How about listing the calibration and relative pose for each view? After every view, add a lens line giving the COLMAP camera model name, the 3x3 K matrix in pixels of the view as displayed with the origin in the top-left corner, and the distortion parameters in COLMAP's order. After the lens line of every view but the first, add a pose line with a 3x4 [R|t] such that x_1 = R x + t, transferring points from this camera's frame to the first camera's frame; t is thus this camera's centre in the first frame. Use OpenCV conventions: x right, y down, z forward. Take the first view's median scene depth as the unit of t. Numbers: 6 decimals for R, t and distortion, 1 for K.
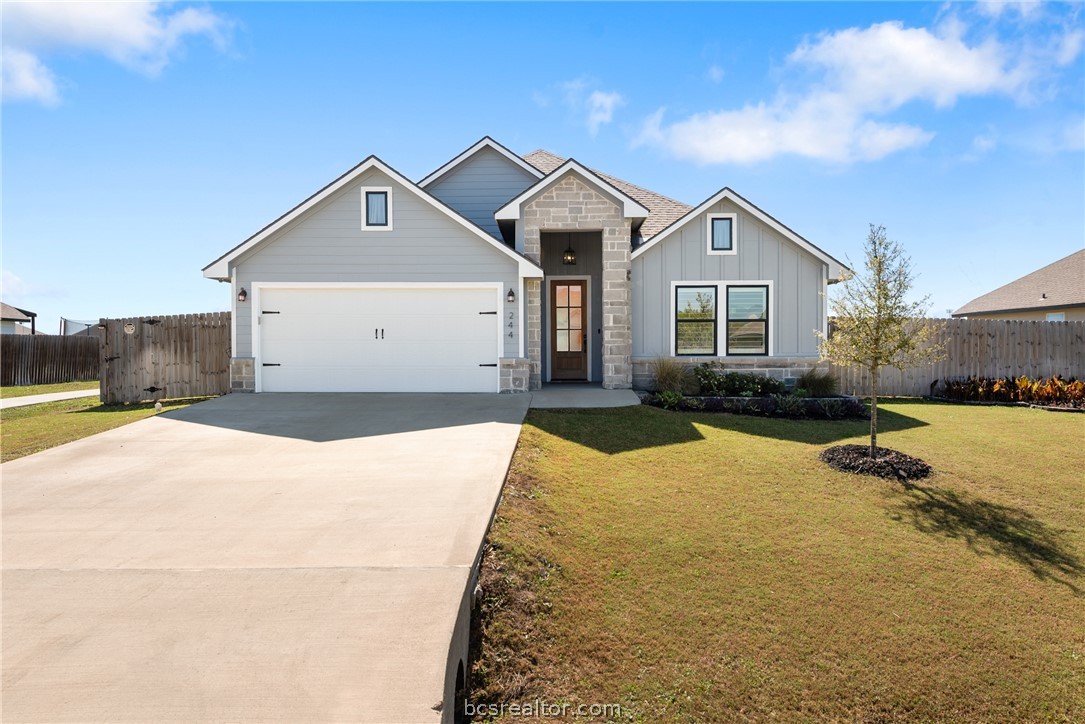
lens RADIAL K [[450.1, 0, 542.5], [0, 450.1, 362.0], [0, 0, 1]] dist [-0.000222, -0.000028]
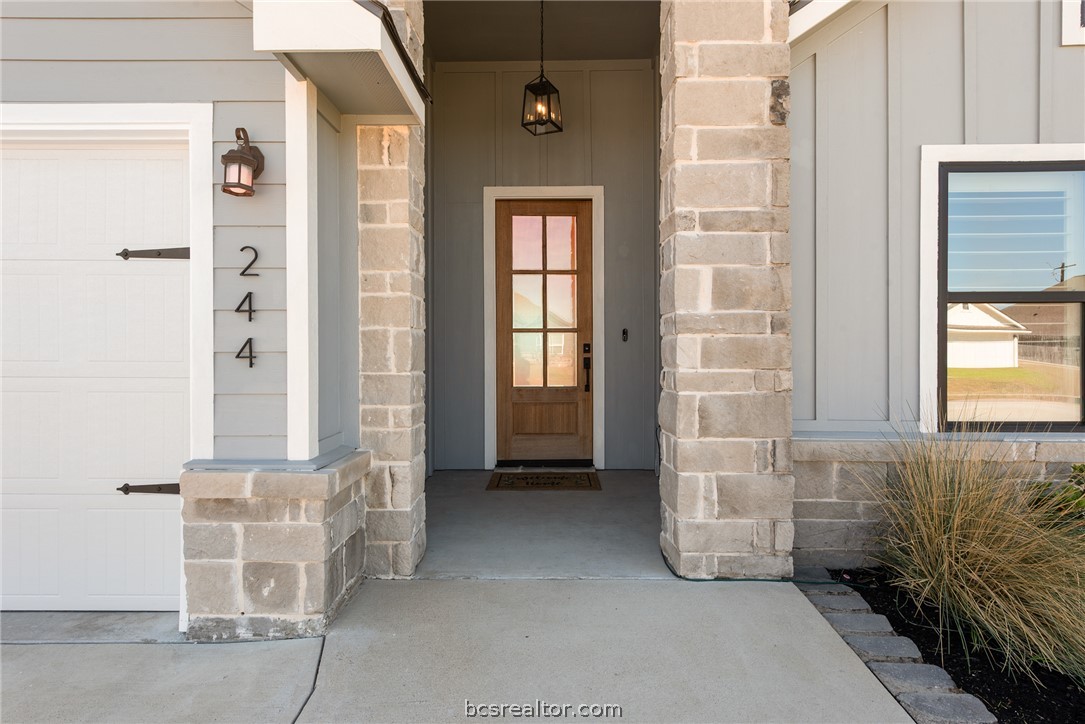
lens RADIAL K [[450.1, 0, 542.5], [0, 450.1, 362.0], [0, 0, 1]] dist [-0.000222, -0.000028]
pose [[0.999806, 0.002431, 0.019540, 0.061521], [-0.002397, 0.999996, -0.001745, -0.054088], [-0.019544, 0.001697, 0.999808, 0.761285]]
